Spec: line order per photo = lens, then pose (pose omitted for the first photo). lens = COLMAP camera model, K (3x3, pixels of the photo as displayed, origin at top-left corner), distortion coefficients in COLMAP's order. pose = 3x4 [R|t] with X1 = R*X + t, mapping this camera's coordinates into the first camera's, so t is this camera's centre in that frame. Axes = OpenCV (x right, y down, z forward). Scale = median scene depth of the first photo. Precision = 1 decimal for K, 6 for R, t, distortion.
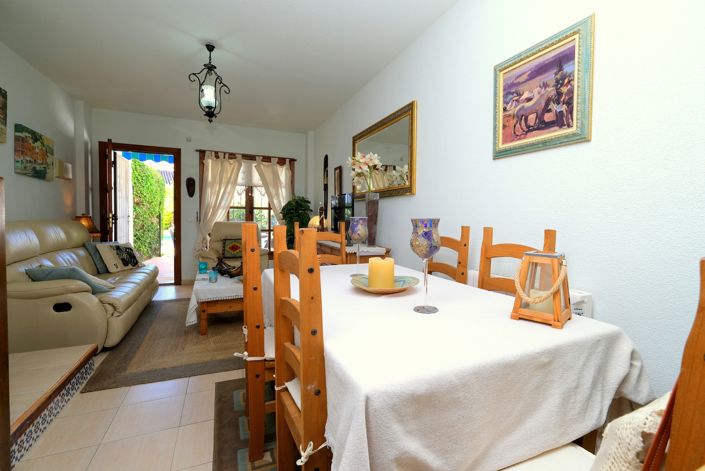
lens RADIAL K [[299.6, 0, 351.1], [0, 299.6, 232.5], [0, 0, 1]] dist [0.001230, 0.000556]
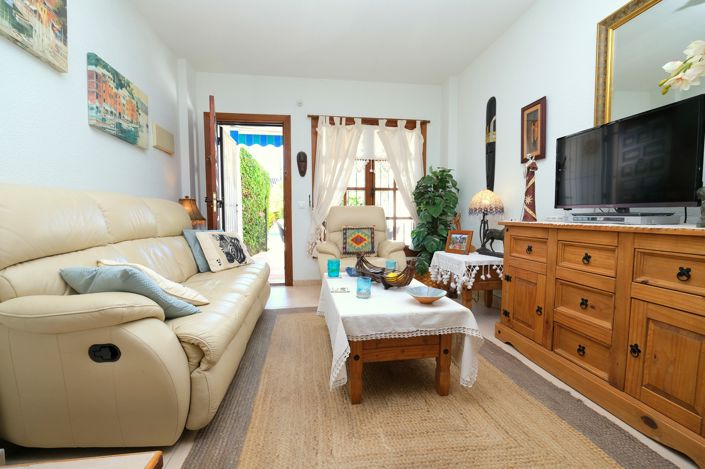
lens RADIAL K [[308.9, 0, 352.5], [0, 308.9, 234.5], [0, 0, 1]] dist [-0.000147, -0.000056]
pose [[0.958044, -0.003276, -0.286602, -0.208091], [0.008636, 0.999811, 0.017442, 0.027255], [0.286490, -0.019185, 0.957891, 0.300970]]
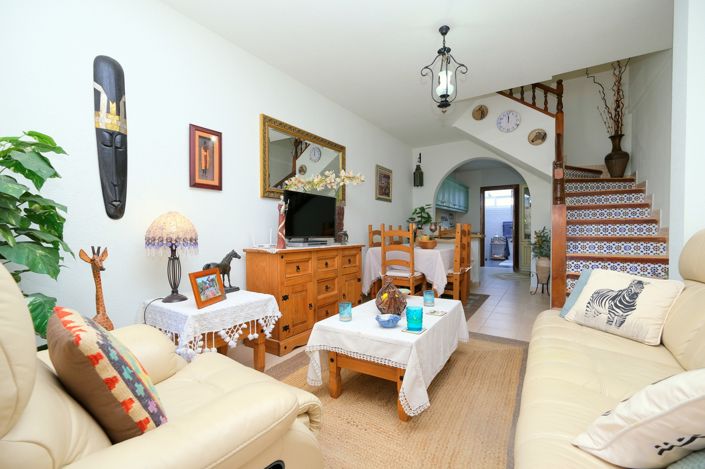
lens RADIAL K [[299.6, 0, 351.1], [0, 299.6, 231.5], [0, 0, 1]] dist [0.001230, 0.000556]
pose [[-0.523788, -0.021574, 0.851575, -0.605957], [0.025501, 0.998834, 0.040990, -0.029623], [-0.851467, 0.043186, -0.522628, 0.950339]]
